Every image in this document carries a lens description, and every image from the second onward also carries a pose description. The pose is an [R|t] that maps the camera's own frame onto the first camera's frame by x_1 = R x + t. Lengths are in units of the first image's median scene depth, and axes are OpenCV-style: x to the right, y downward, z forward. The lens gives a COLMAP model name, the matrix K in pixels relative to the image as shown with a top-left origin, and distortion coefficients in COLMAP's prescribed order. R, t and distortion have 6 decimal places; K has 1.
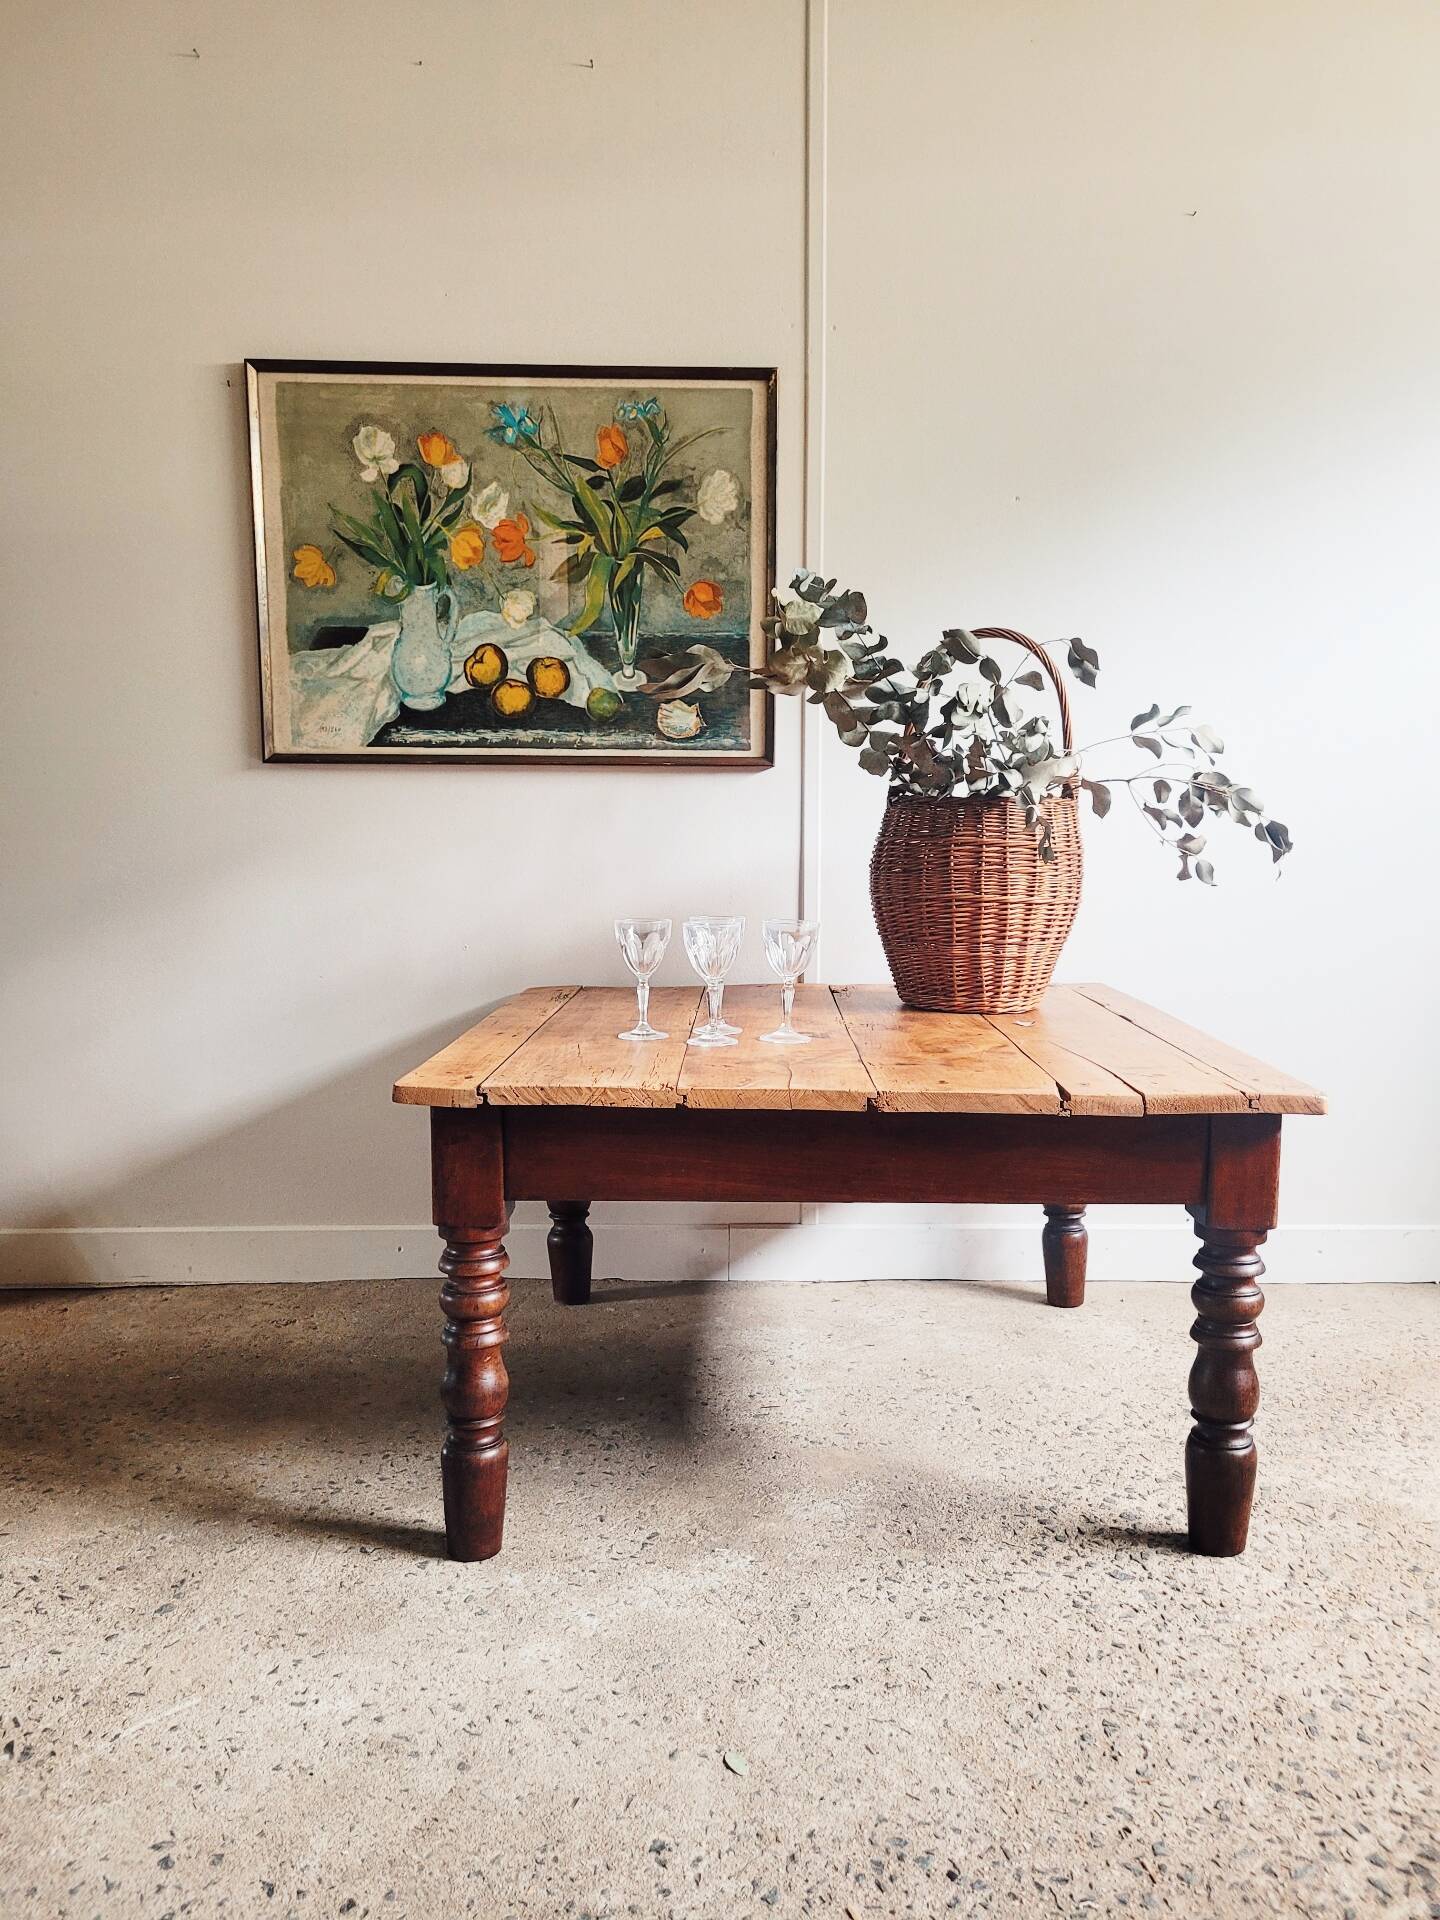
lens RADIAL K [[1452.2, 0, 742.8], [0, 1452.2, 960.3], [0, 0, 1]] dist [0.046470, -0.041091]
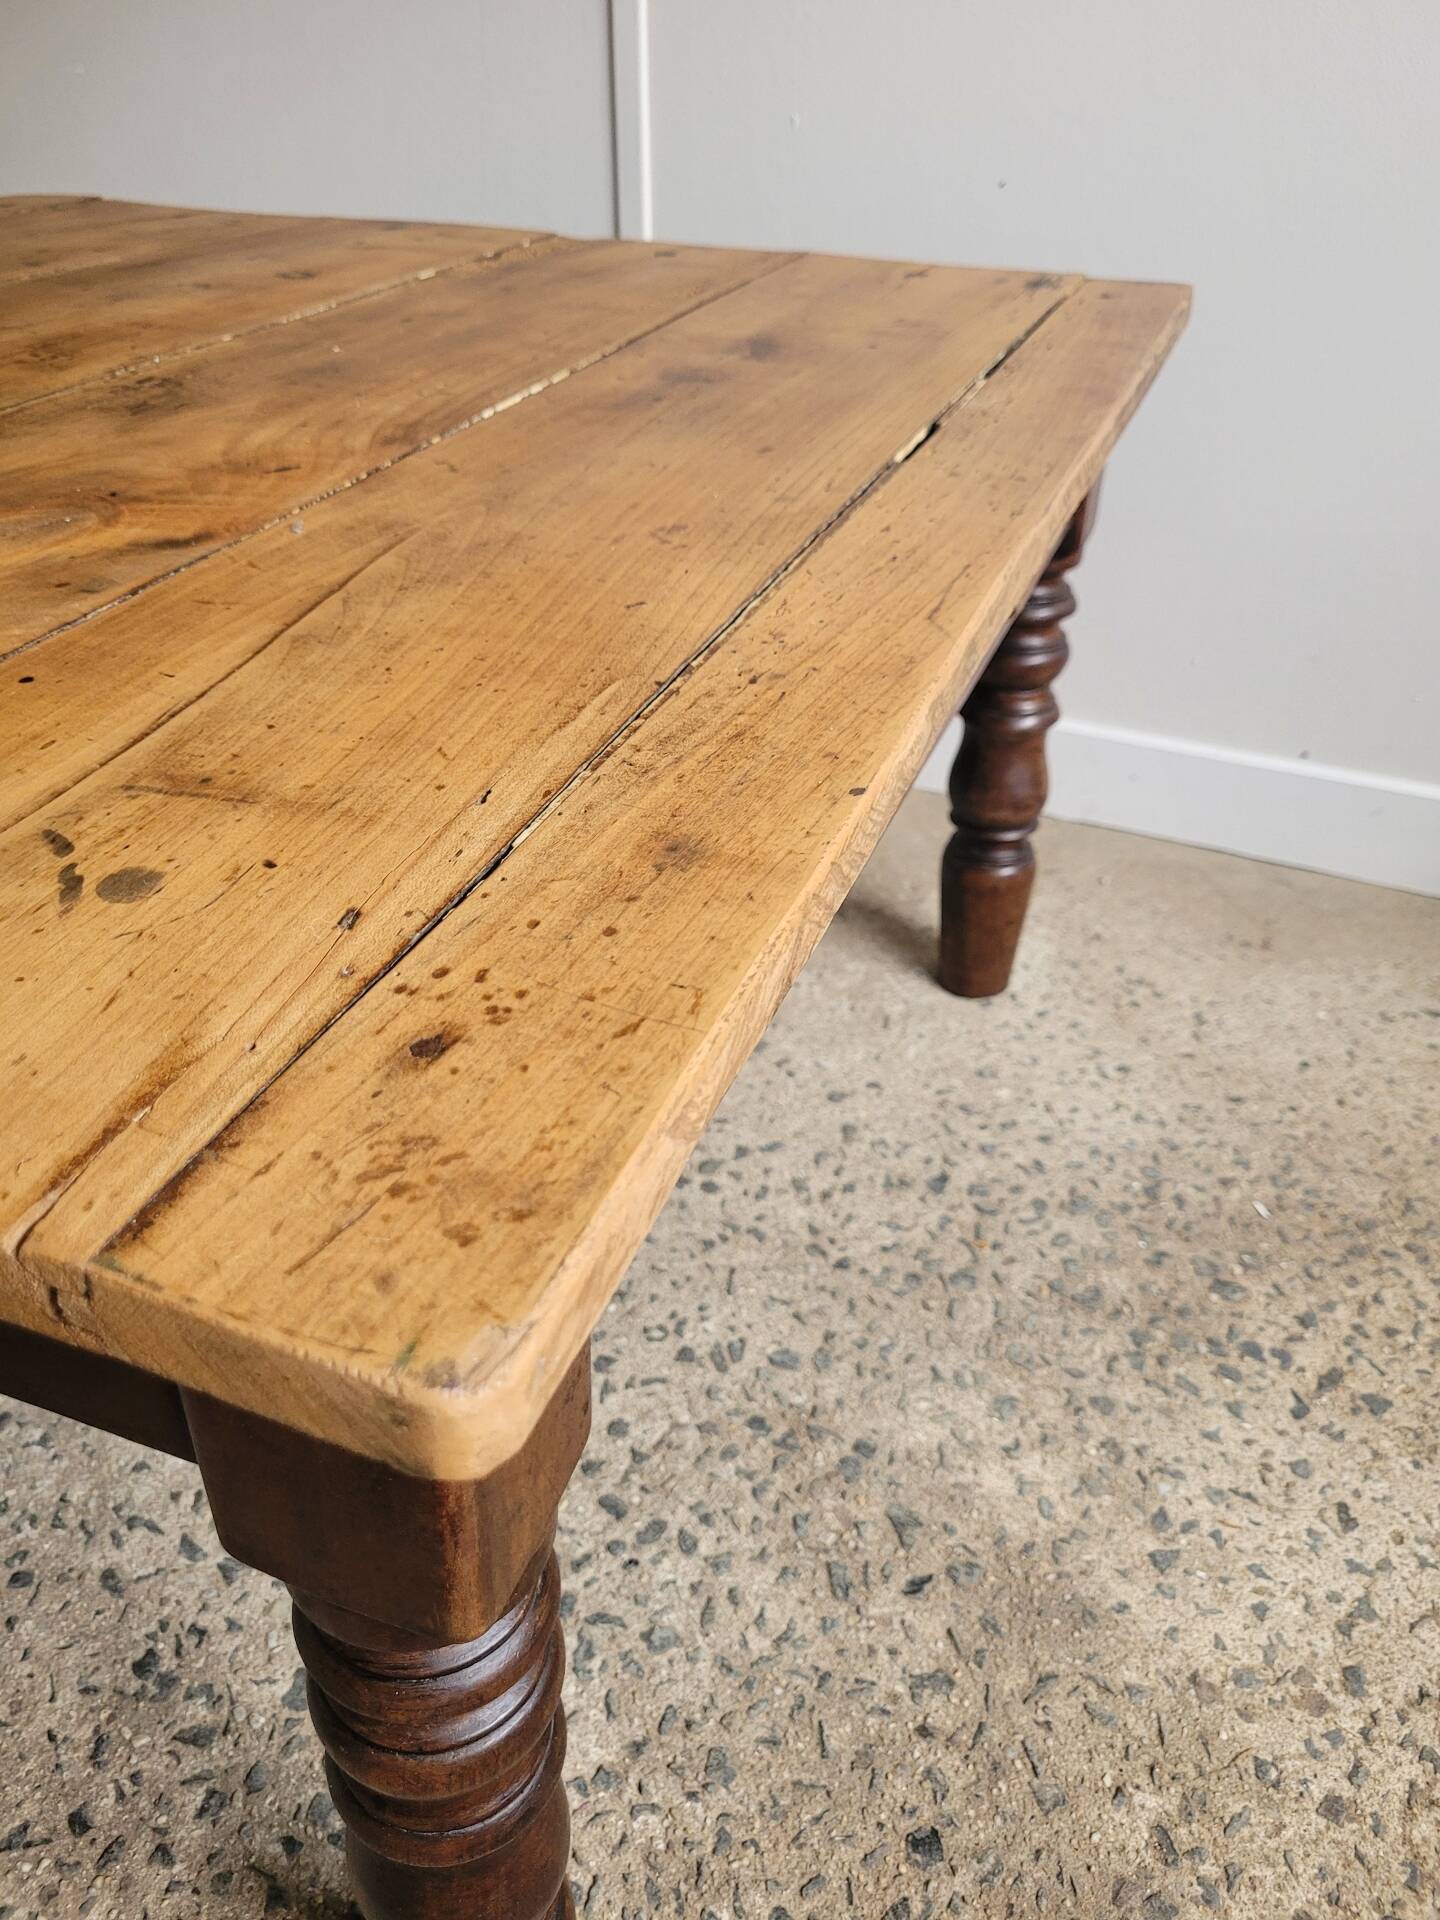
lens RADIAL K [[1489.0, 0, 718.1], [0, 1489.0, 943.0], [0, 0, 1]] dist [0.032898, -0.043016]
pose [[0.920824, 0.233544, -0.312315, 0.579649], [-0.058339, 0.874333, 0.481807, -0.015875], [0.385591, -0.425439, 0.818732, 0.894932]]
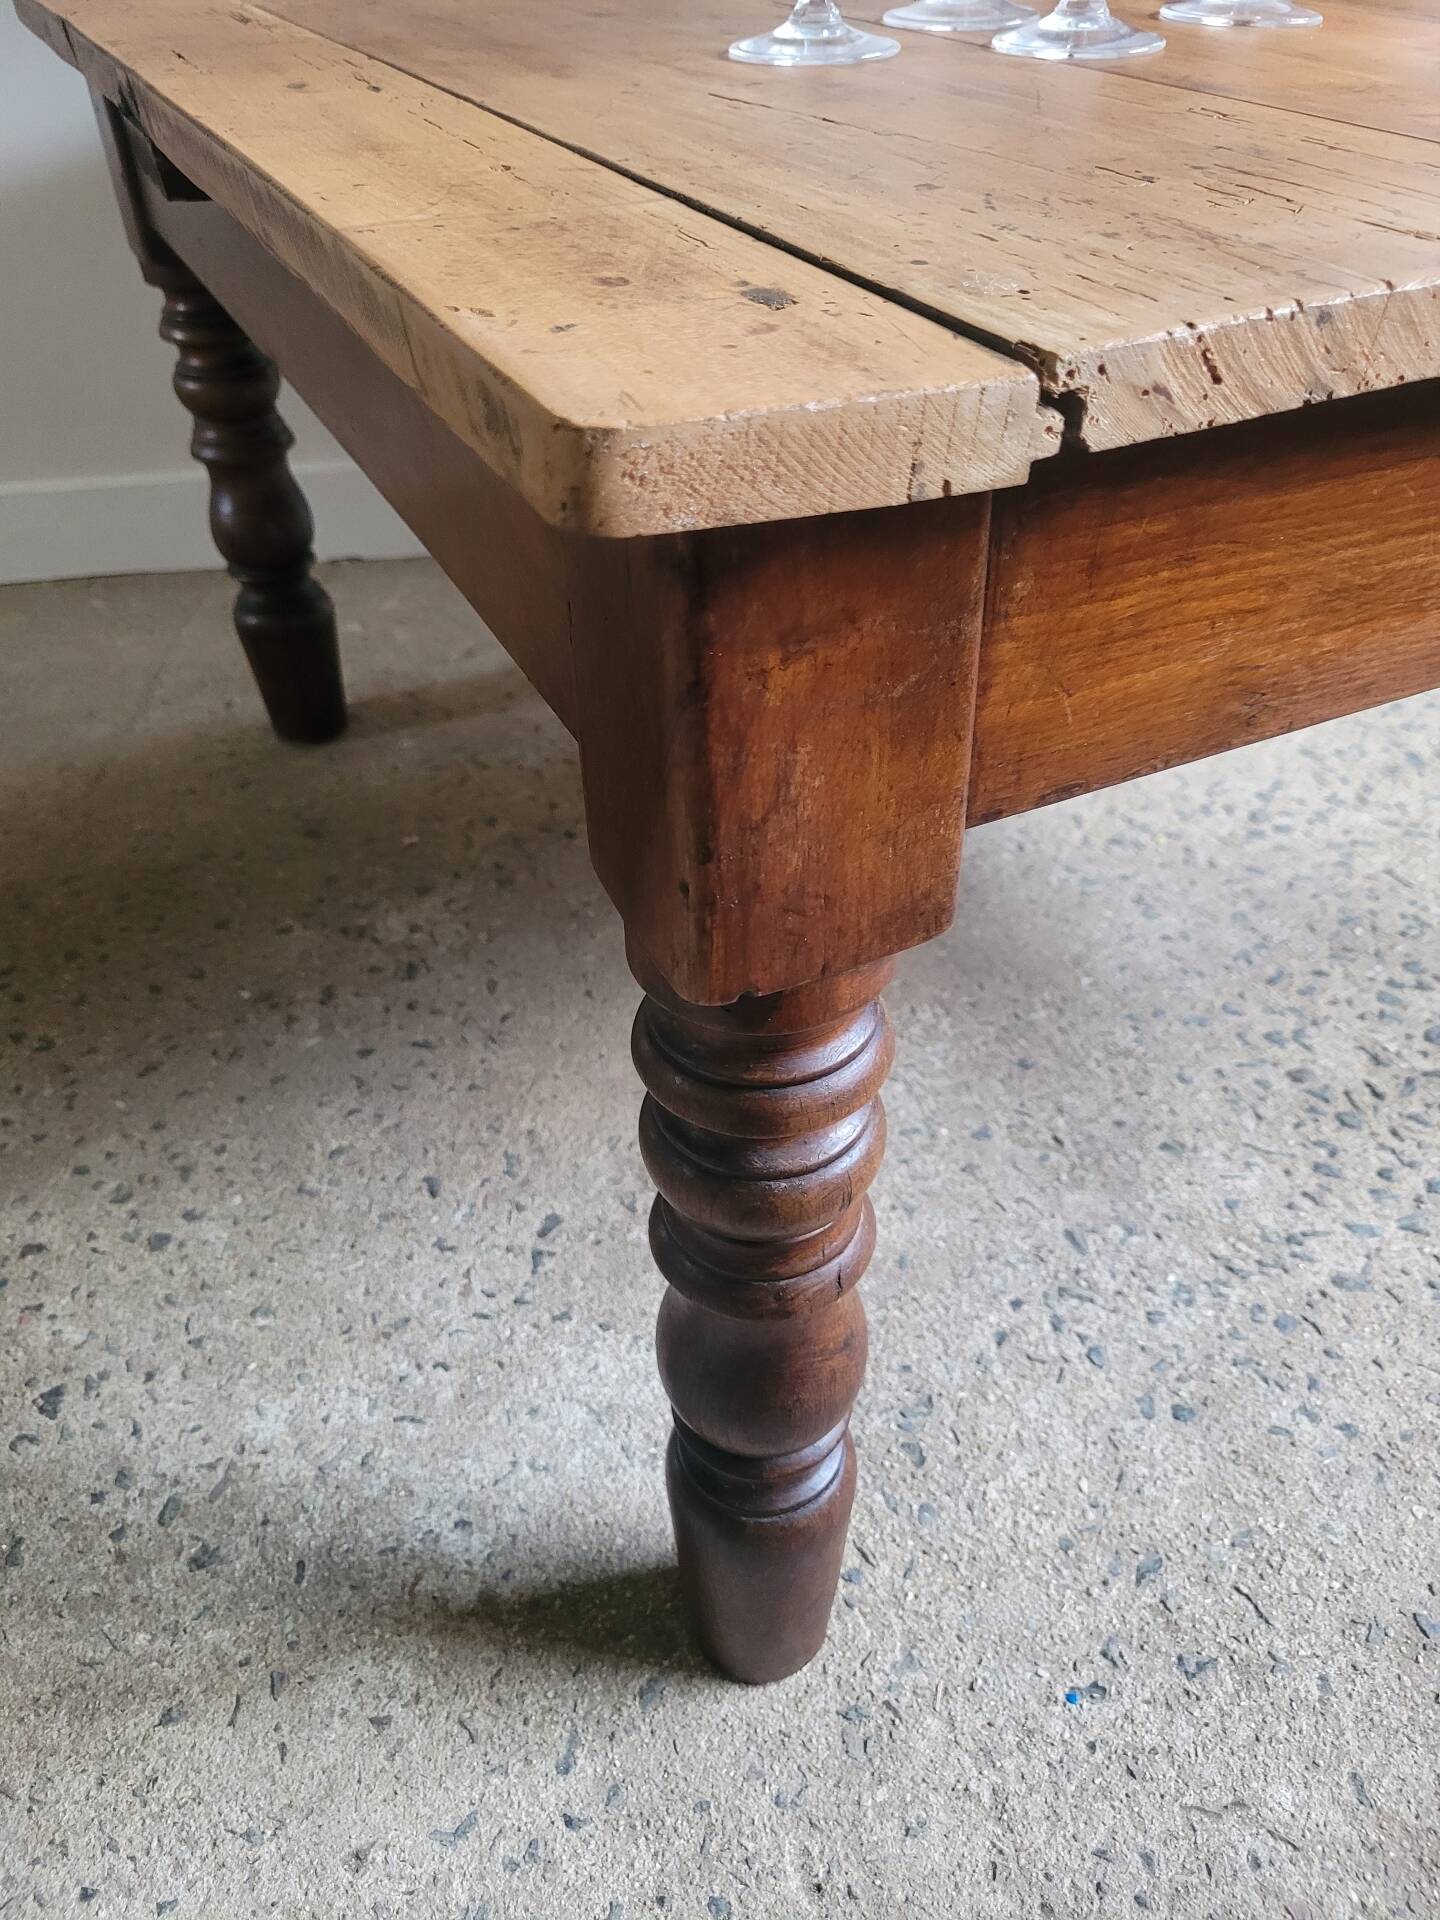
lens RADIAL K [[1489.0, 0, 718.1], [0, 1489.0, 943.0], [0, 0, 1]] dist [0.032898, -0.043016]
pose [[0.984706, -0.117505, 0.128630, -0.074919], [0.029996, 0.841633, 0.539216, 0.070458], [-0.171620, -0.527111, 0.832286, 0.805340]]
